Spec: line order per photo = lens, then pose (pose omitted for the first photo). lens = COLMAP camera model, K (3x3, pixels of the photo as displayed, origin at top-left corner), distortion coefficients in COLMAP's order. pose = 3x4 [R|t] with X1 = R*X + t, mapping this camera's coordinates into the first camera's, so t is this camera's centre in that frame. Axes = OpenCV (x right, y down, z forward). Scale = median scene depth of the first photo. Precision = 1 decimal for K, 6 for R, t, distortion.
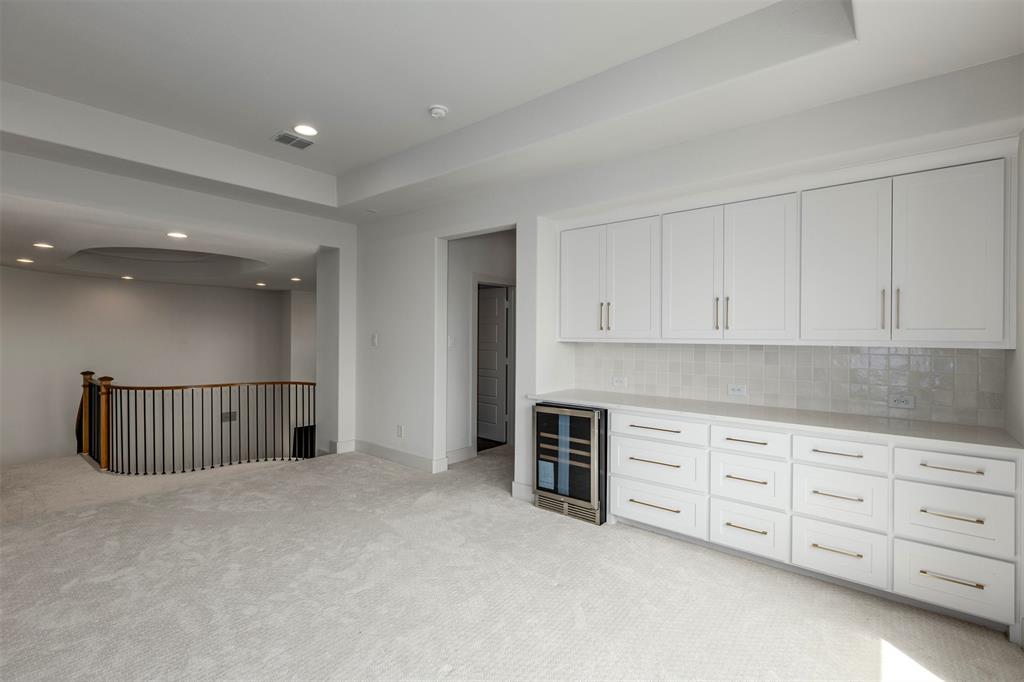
lens RADIAL K [[458.1, 0, 511.4], [0, 458.1, 337.1], [0, 0, 1]] dist [0.000719, 0.000186]
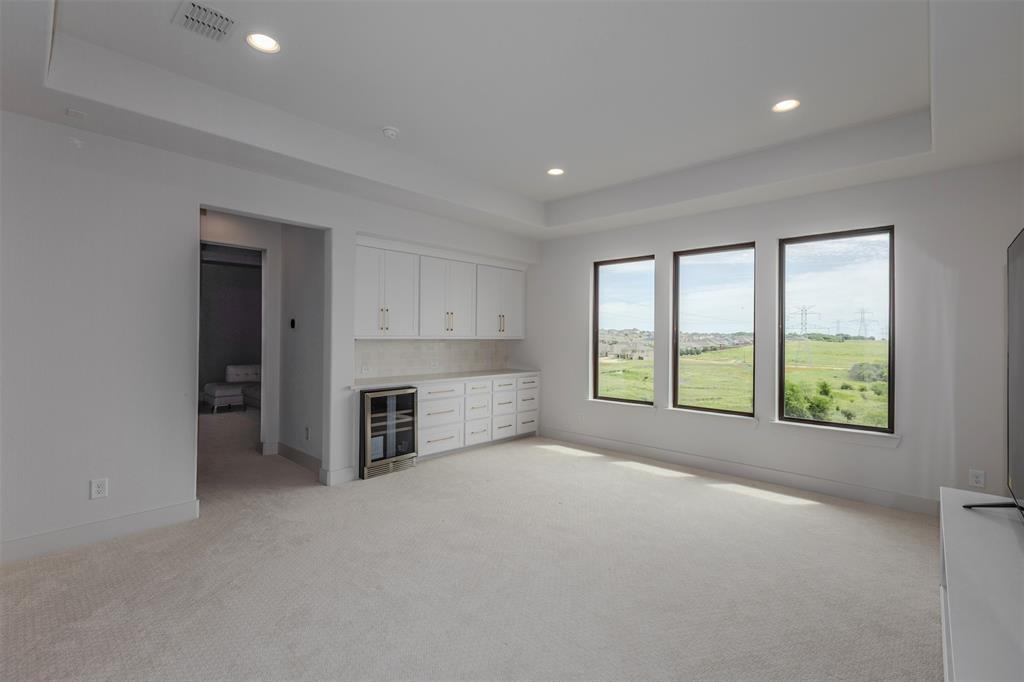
lens RADIAL K [[458.1, 0, 510.4], [0, 458.1, 339.0], [0, 0, 1]] dist [0.000719, 0.000186]
pose [[0.066026, -0.014937, 0.997706, -1.163799], [-0.009400, 0.999834, 0.015591, -0.013215], [-0.997774, -0.010408, 0.065875, 0.589723]]
